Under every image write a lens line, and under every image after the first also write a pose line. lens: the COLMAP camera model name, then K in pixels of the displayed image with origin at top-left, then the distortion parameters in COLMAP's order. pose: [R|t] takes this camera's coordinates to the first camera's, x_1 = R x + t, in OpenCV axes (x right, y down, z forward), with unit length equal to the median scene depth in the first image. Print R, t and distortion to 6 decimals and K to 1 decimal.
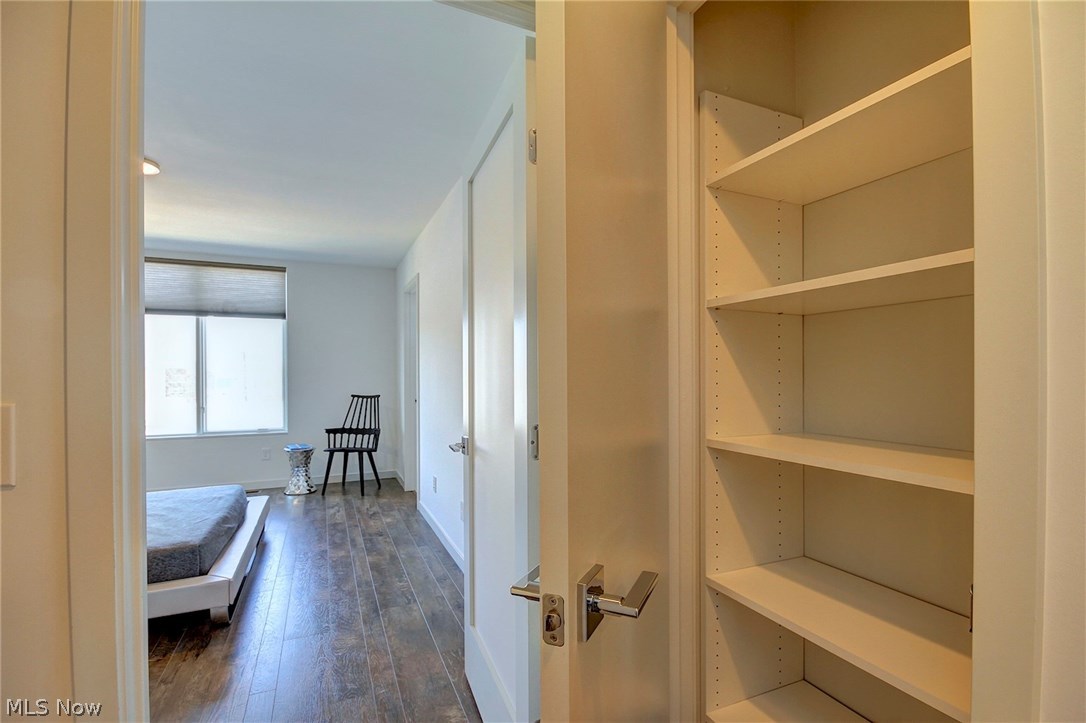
lens RADIAL K [[504.8, 0, 548.1], [0, 504.8, 376.8], [0, 0, 1]] dist [-0.000400, 0.000125]
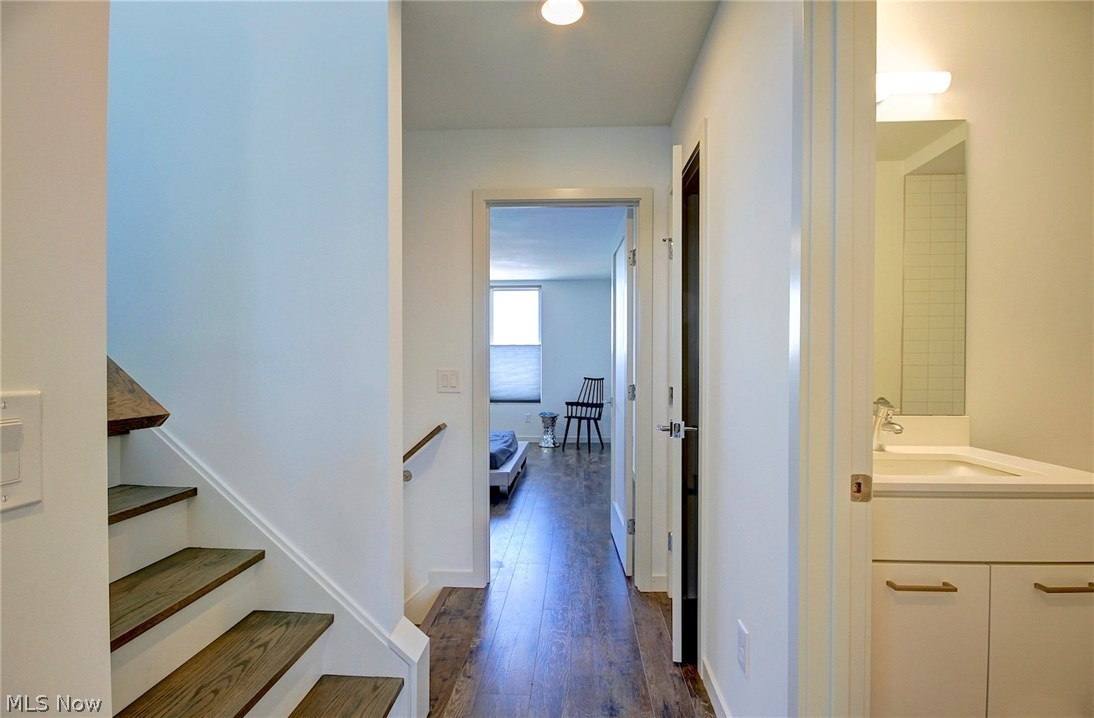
lens RADIAL K [[518.8, 0, 545.5], [0, 518.8, 367.8], [0, 0, 1]] dist [-0.000199, 0.000501]
pose [[0.886338, 0.008521, -0.462960, 0.167754], [-0.005893, 0.999957, 0.007123, 0.000815], [0.463001, -0.003586, 0.886350, -0.284866]]
